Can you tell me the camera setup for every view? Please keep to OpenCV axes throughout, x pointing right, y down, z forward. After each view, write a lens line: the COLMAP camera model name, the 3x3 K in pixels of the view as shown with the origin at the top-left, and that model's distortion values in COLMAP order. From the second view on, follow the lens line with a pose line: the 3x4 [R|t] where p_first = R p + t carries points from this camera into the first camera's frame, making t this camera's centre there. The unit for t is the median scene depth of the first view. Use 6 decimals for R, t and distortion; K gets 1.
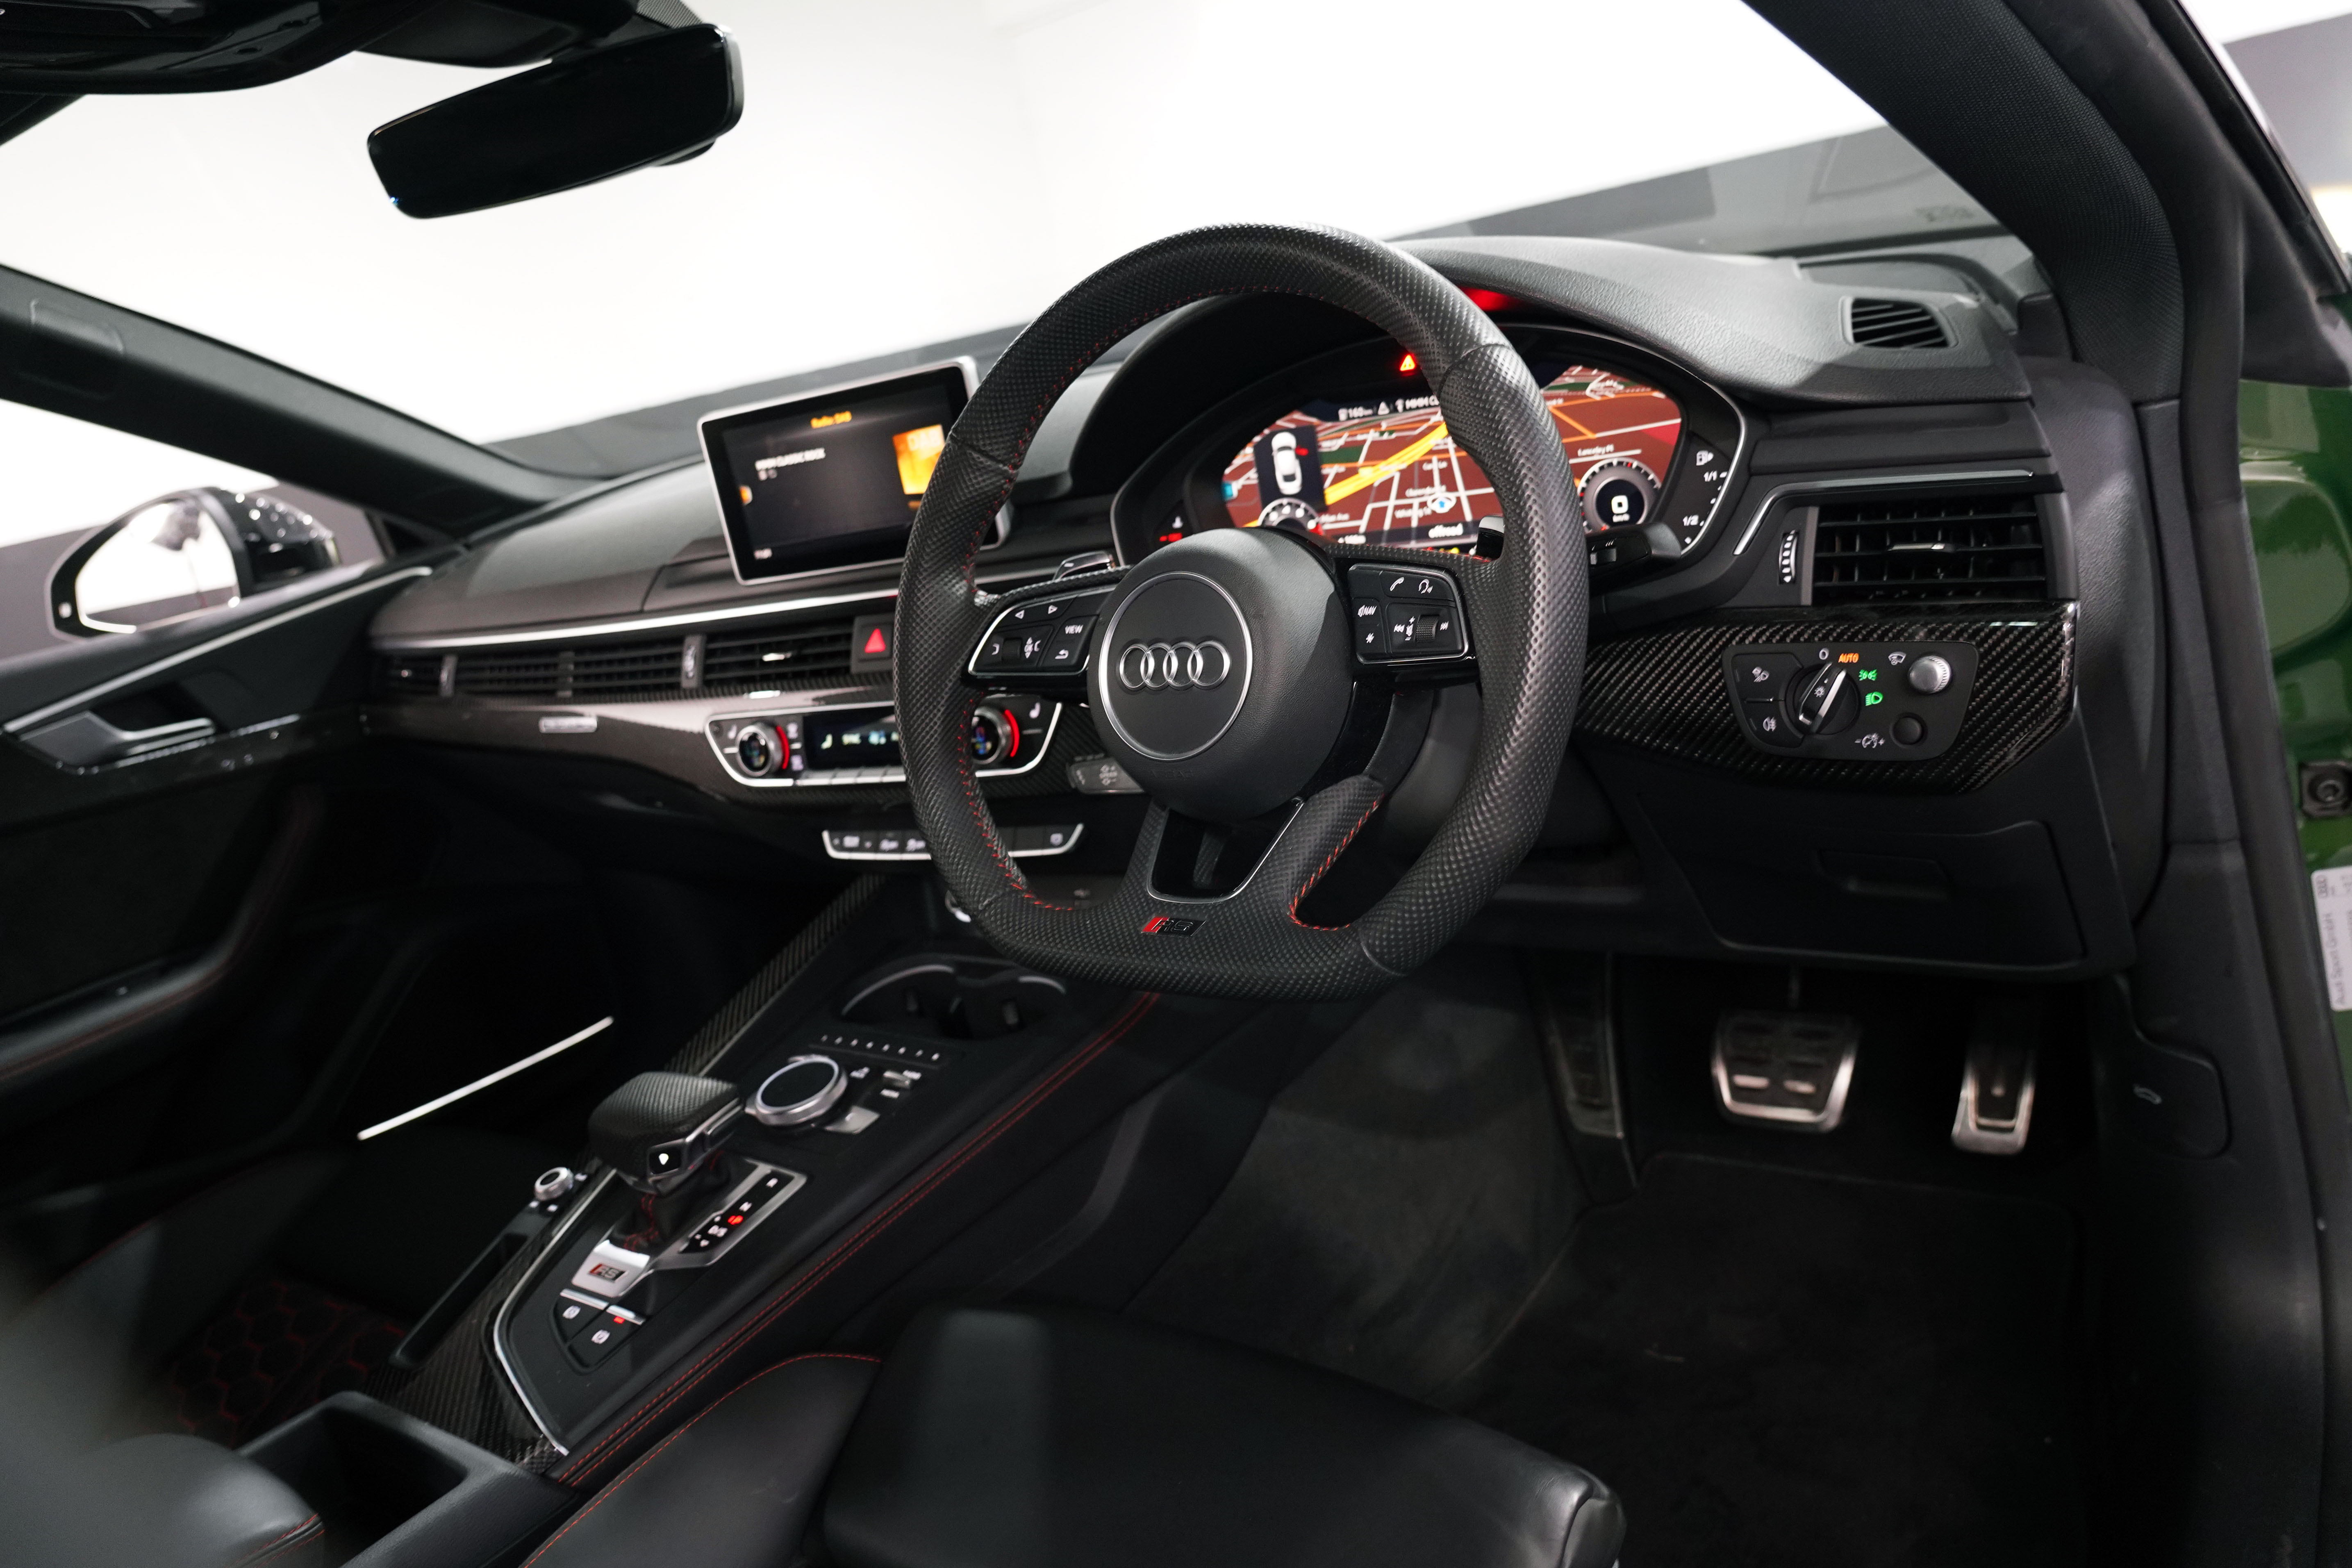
lens RADIAL K [[1635.3, 0, 1176.0], [0, 1635.3, 784.0], [0, 0, 1]] dist [-0.042216, -0.001238]
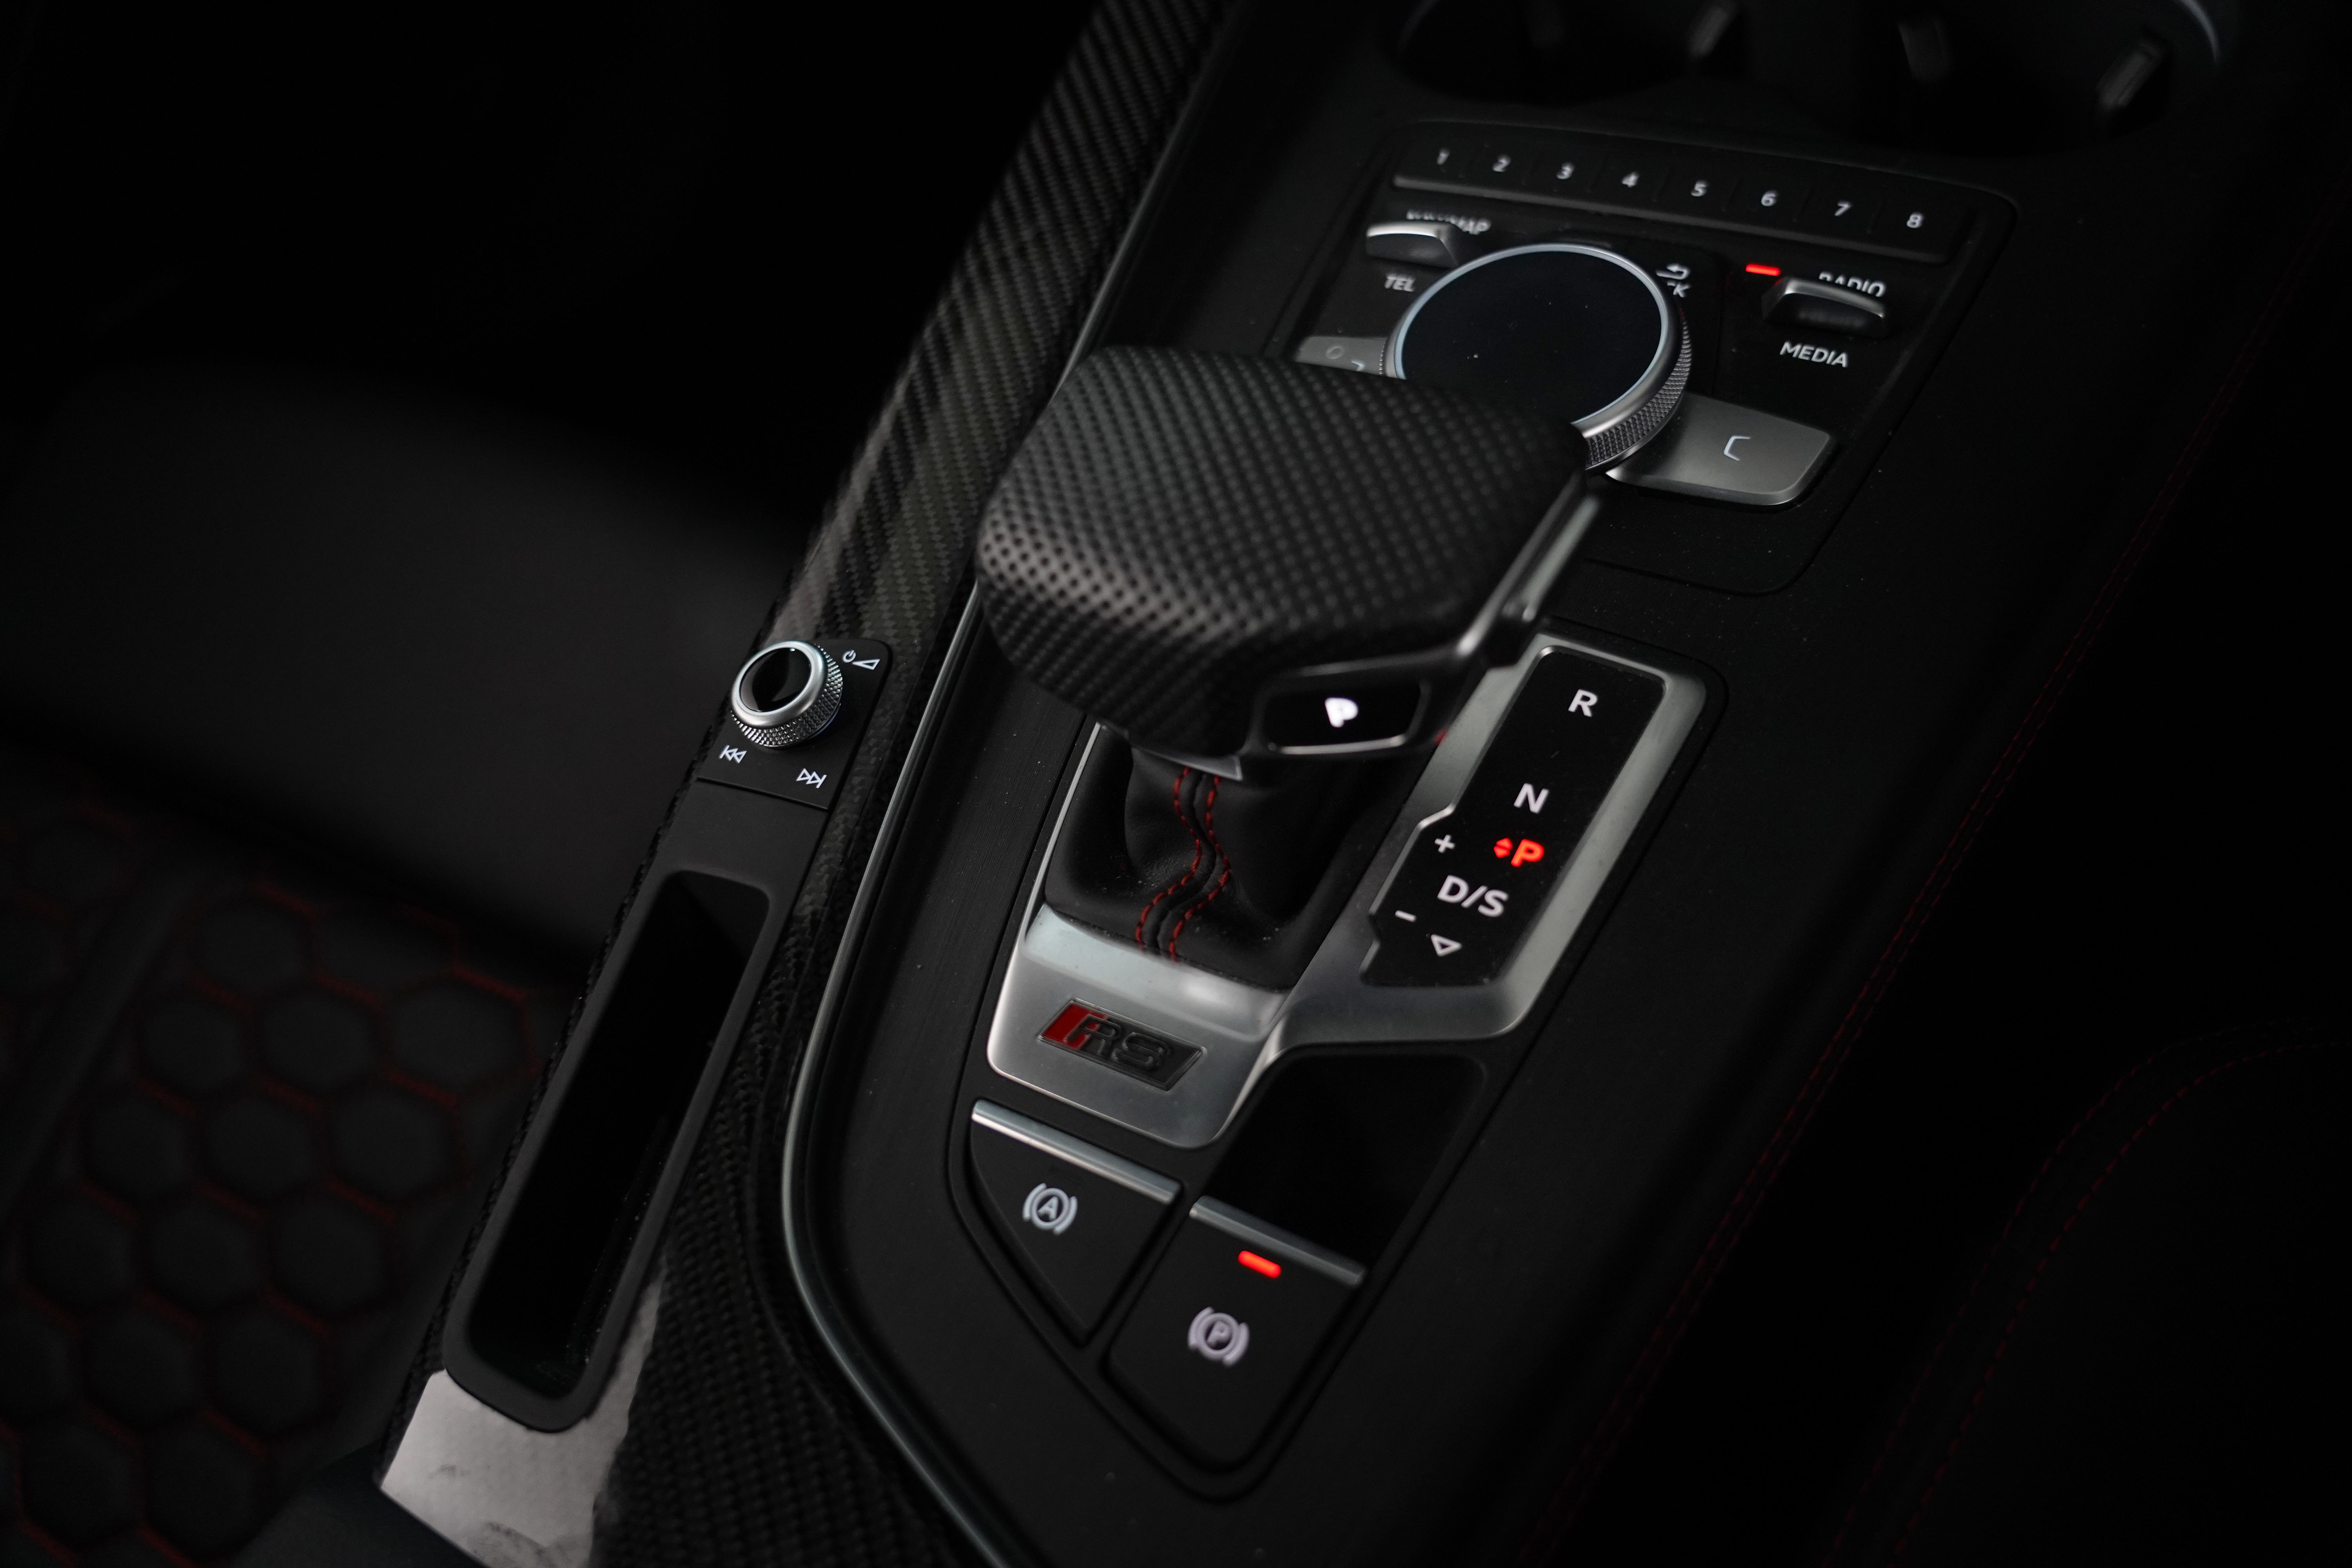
lens RADIAL K [[2031.5, 0, 1174.4], [0, 2031.5, 818.8], [0, 0, 1]] dist [0.001215, 0.000778]
pose [[0.997579, -0.047683, 0.050618, -0.342662], [0.015670, 0.863314, 0.504424, 0.072519], [-0.067752, -0.502410, 0.861971, 0.668195]]
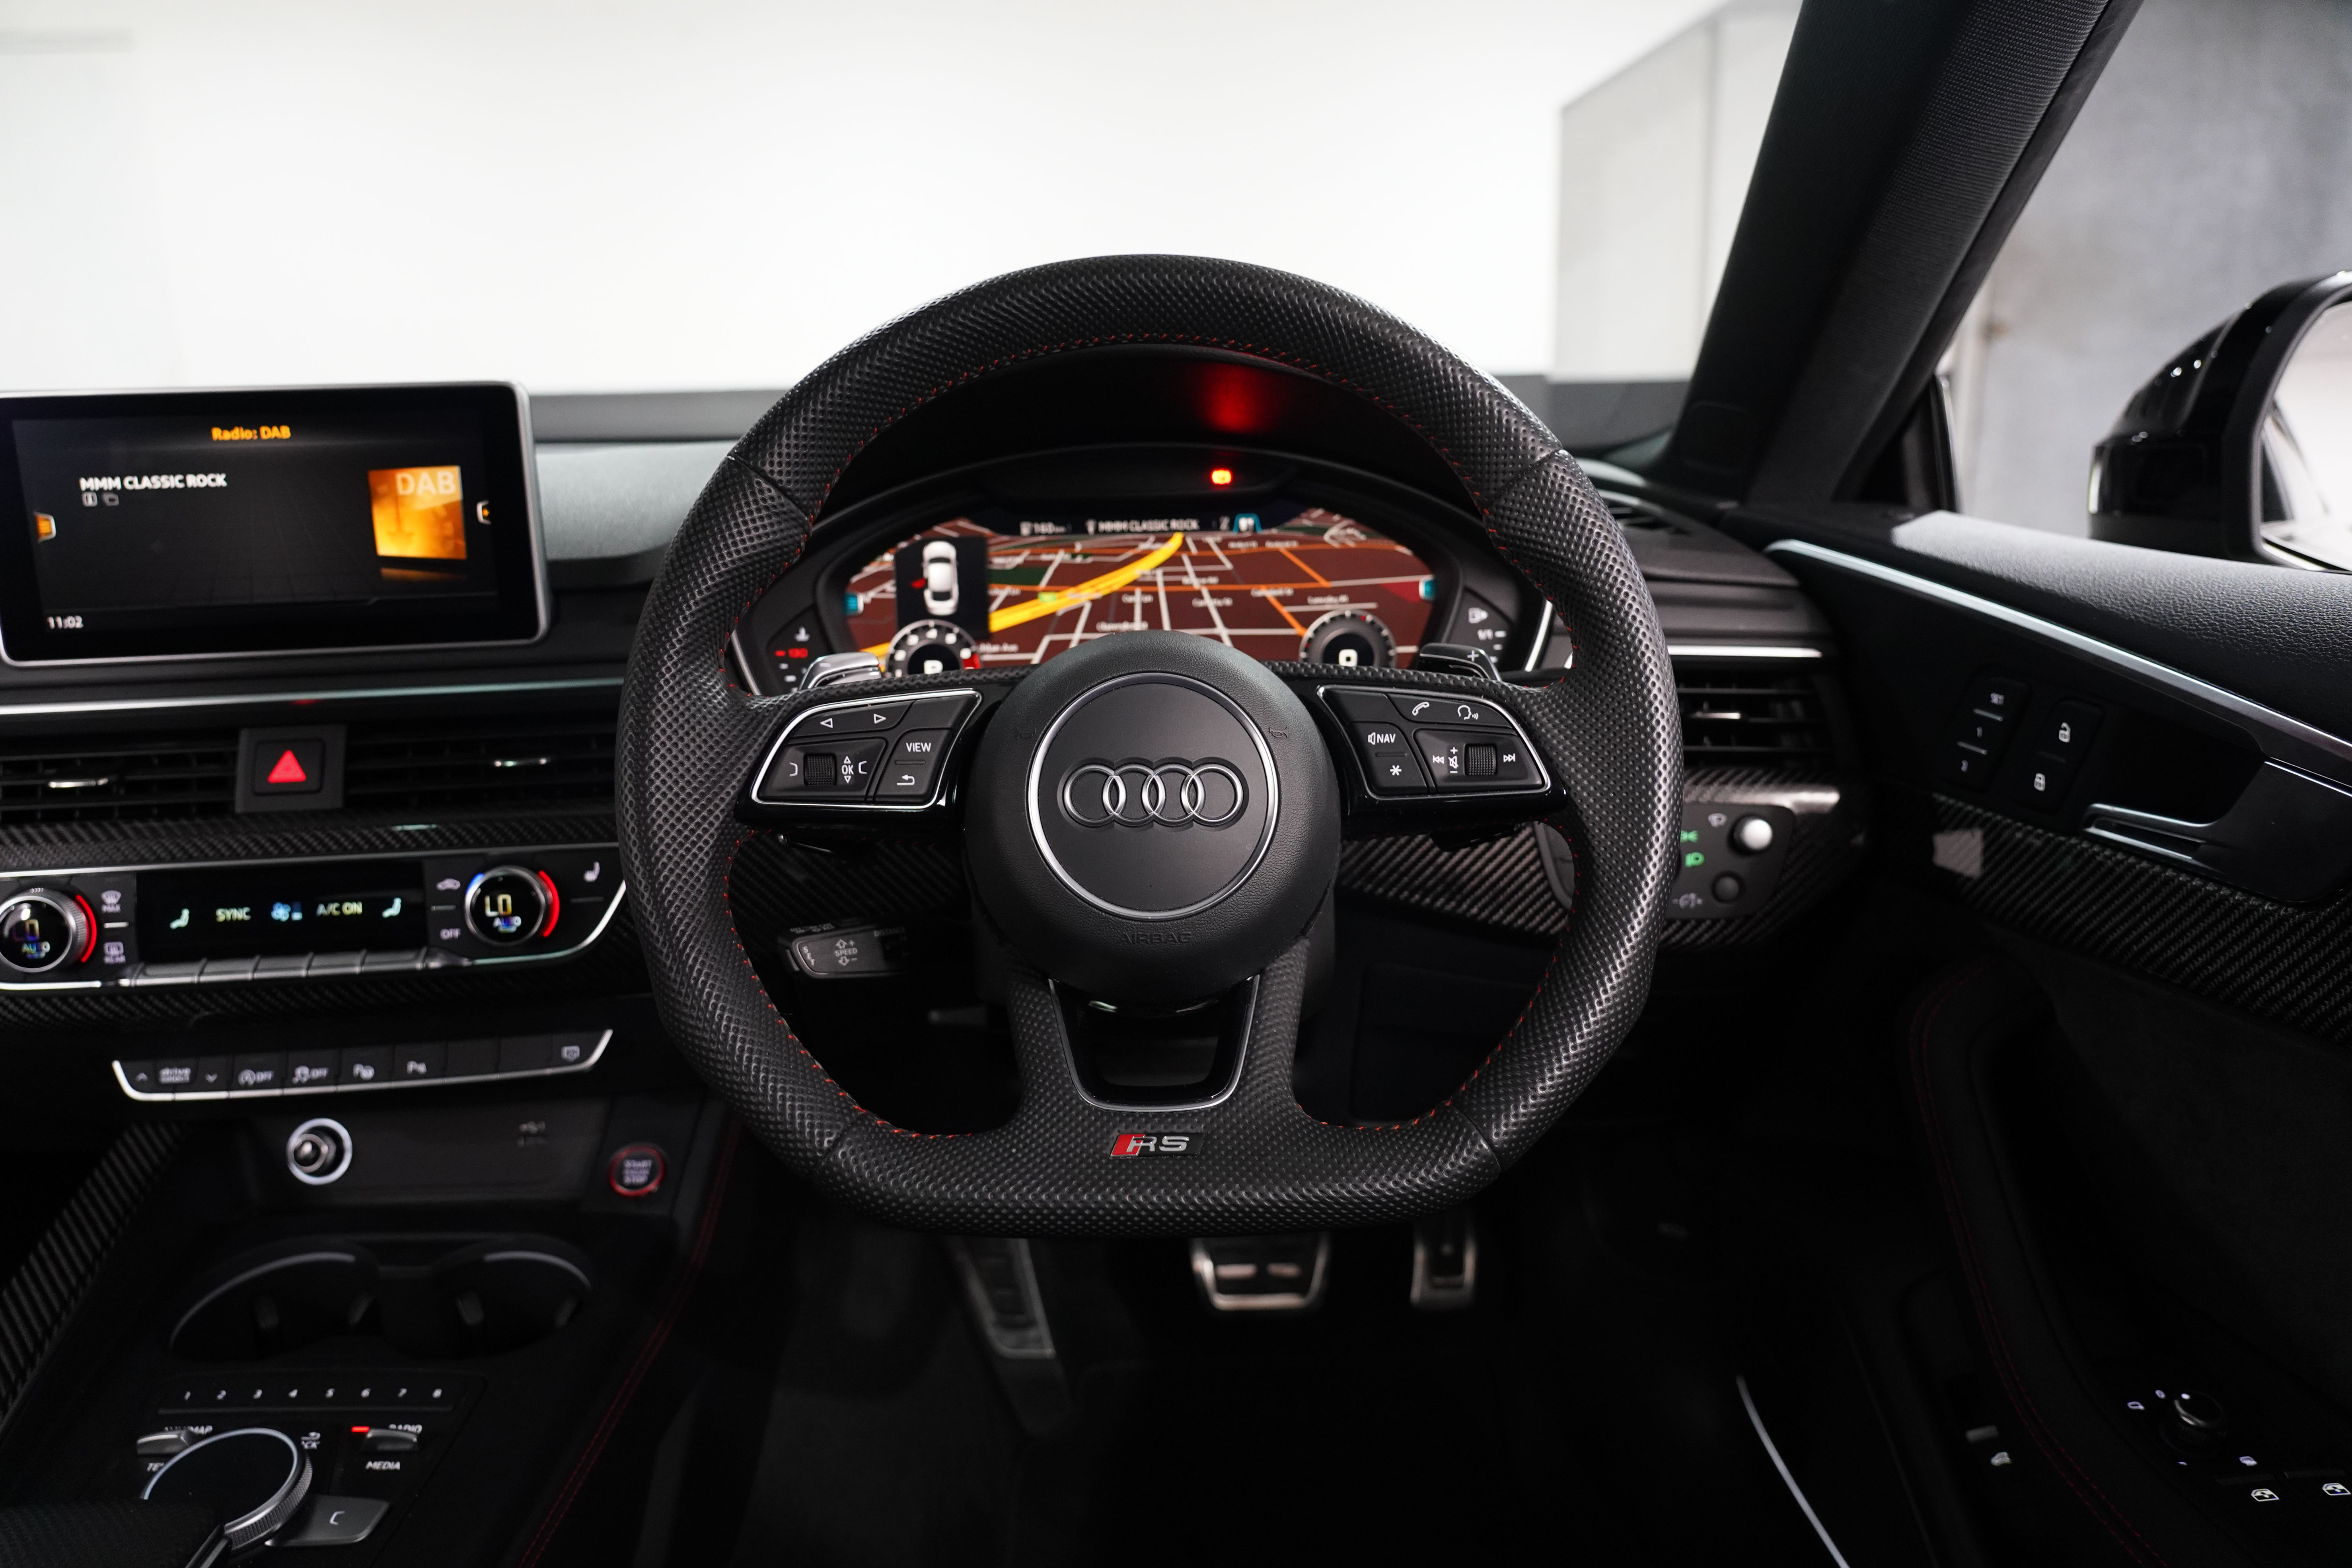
lens RADIAL K [[1585.5, 0, 1176.0], [0, 1585.5, 784.0], [0, 0, 1]] dist [-0.031830, 0.000639]
pose [[0.787853, 0.051398, 0.613715, -0.340602], [0.029057, 0.992299, -0.120406, 0.008391], [-0.615178, 0.112695, 0.780292, 0.321931]]
